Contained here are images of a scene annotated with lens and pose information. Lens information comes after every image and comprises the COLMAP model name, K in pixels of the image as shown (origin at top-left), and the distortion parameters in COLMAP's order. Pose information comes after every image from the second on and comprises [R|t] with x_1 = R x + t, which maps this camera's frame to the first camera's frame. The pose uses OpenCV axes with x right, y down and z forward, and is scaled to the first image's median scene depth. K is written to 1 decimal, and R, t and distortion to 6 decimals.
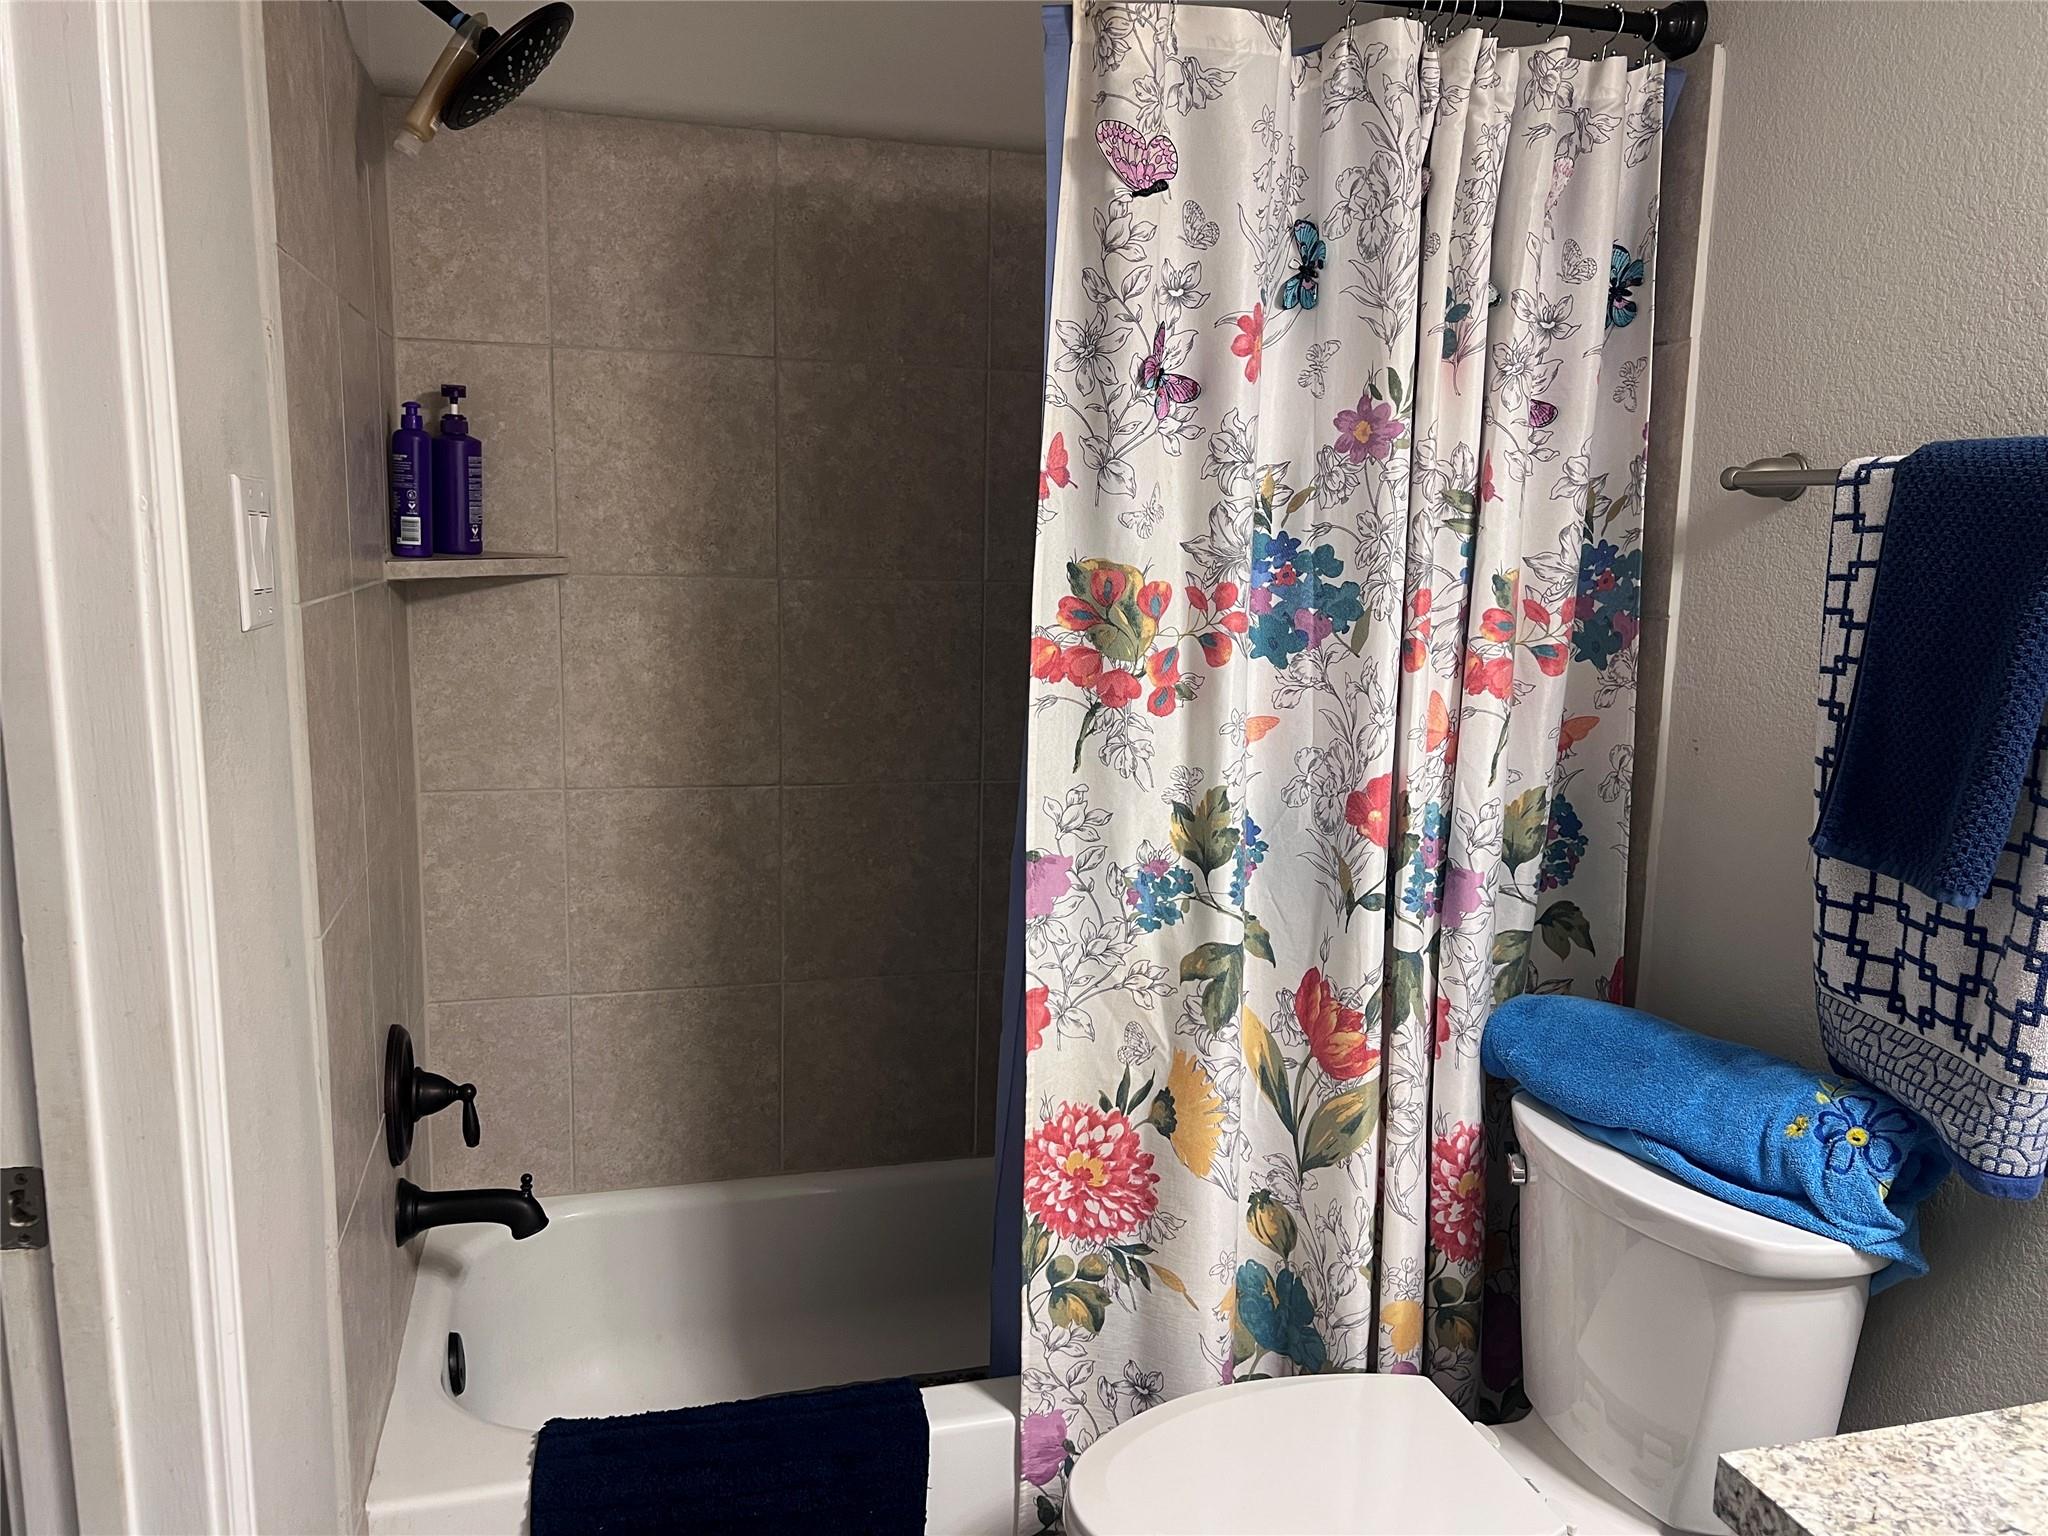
lens RADIAL K [[1546.0, 0, 1023.7], [0, 1546.0, 771.9], [0, 0, 1]] dist [0.058637, -0.067741]
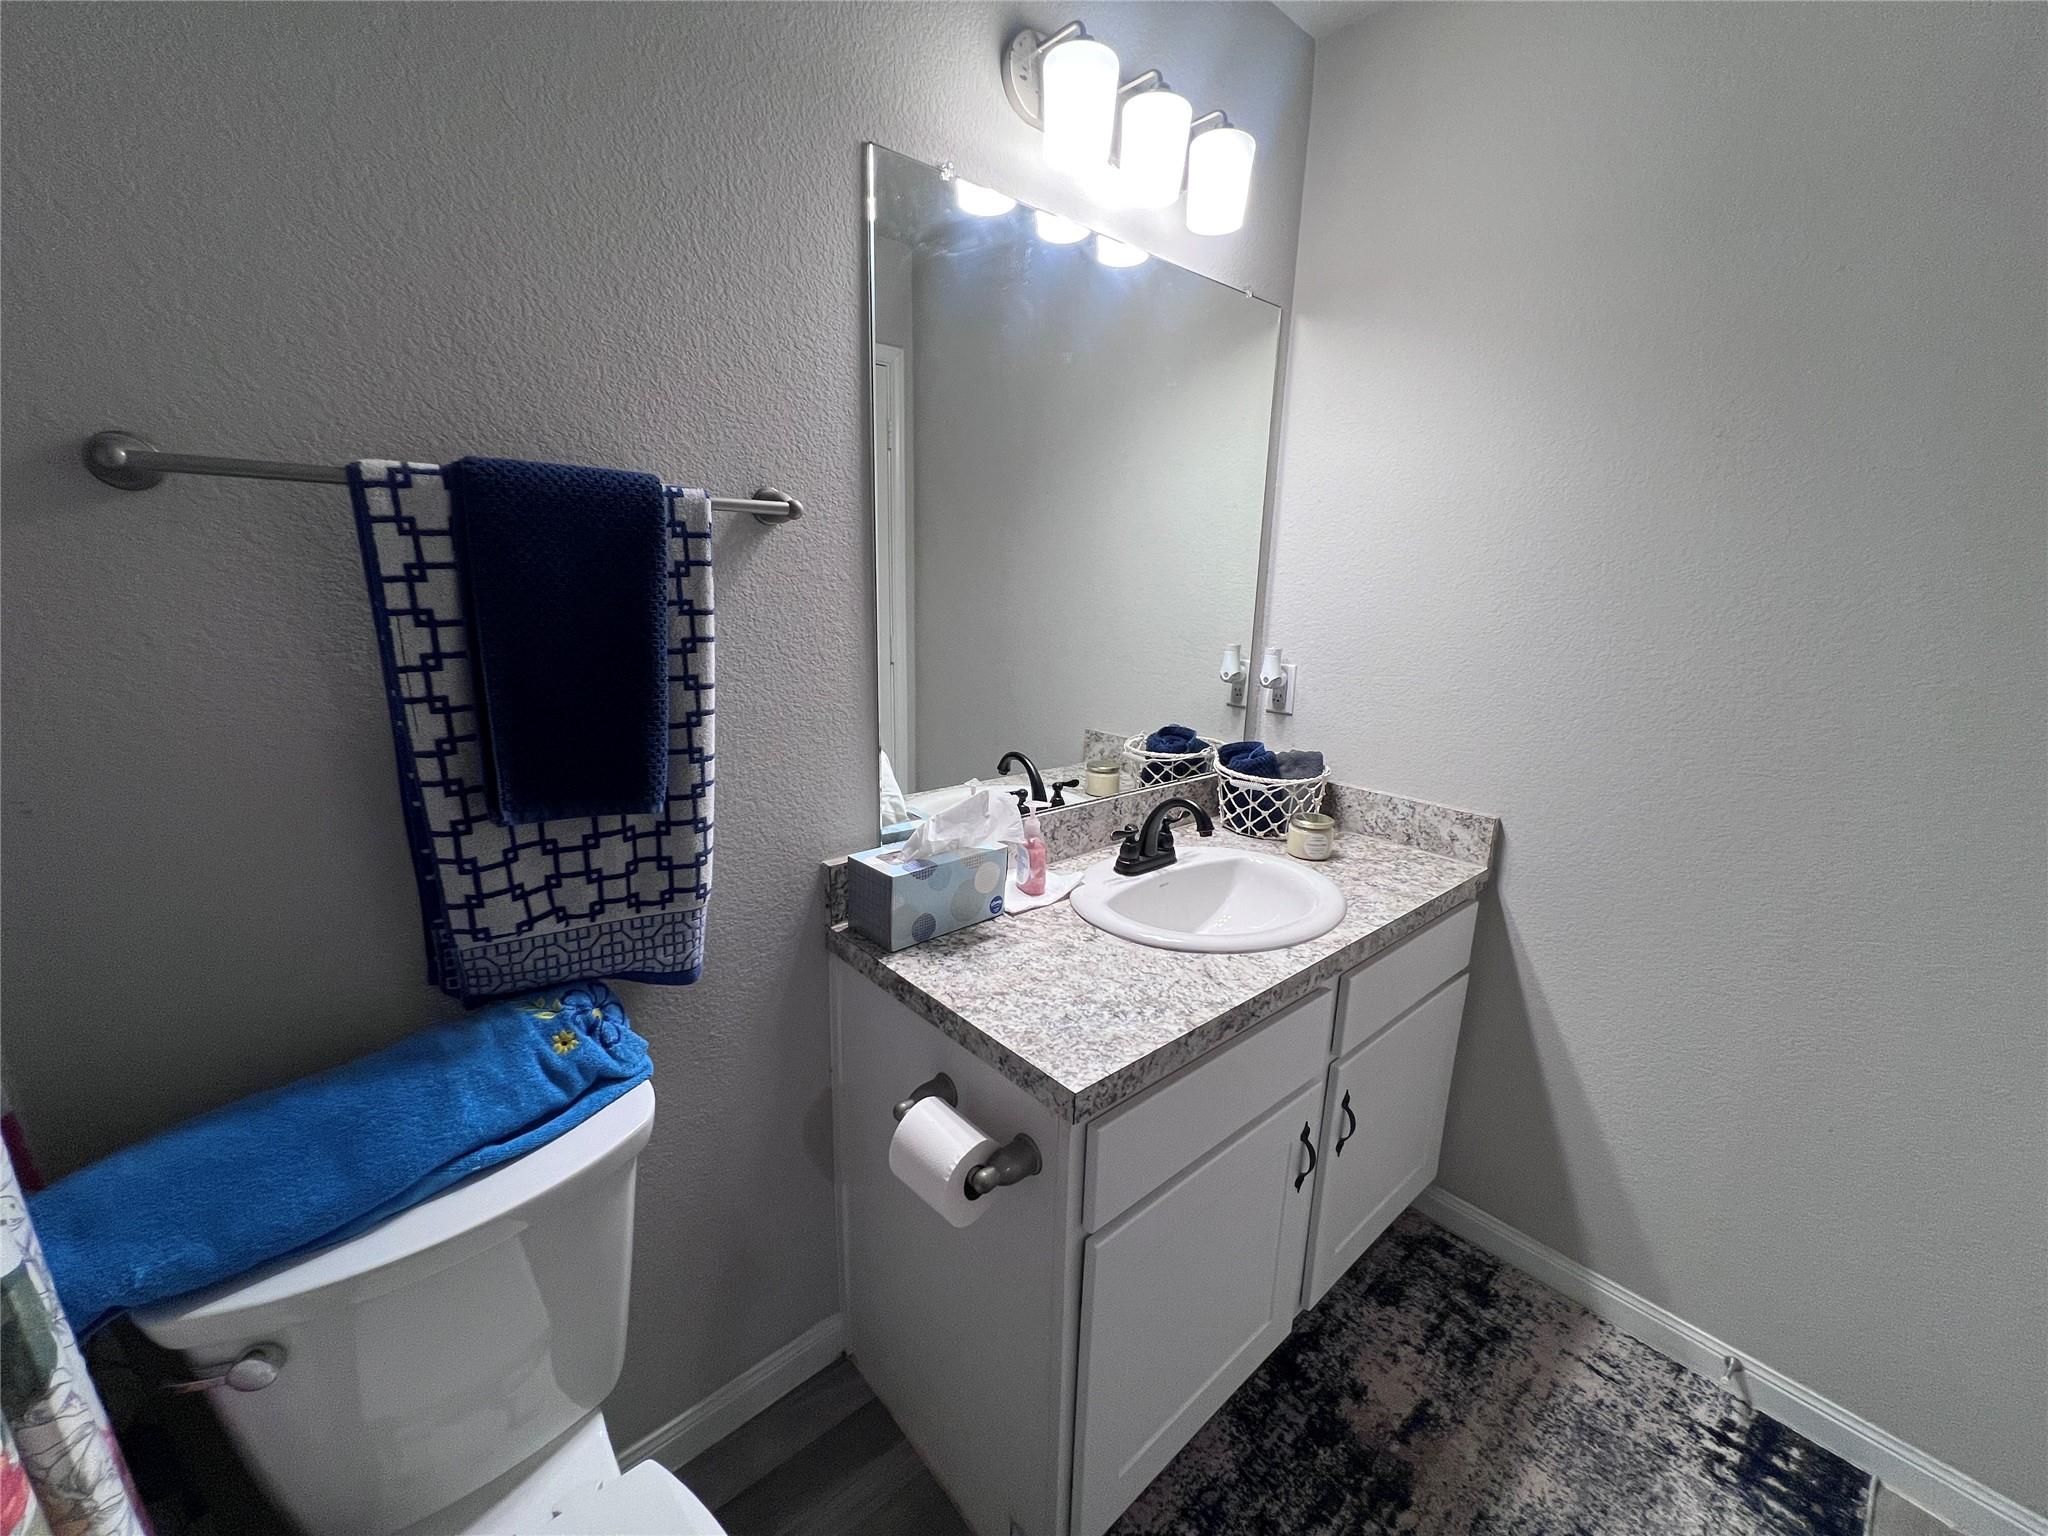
lens RADIAL K [[820.3, 0, 1019.9], [0, 820.3, 761.0], [0, 0, 1]] dist [0.000185, 0.000153]
pose [[-0.438593, -0.231386, 0.868388, -0.162049], [0.111329, 0.944854, 0.307989, -0.136111], [-0.891764, 0.231758, -0.388646, 0.898336]]
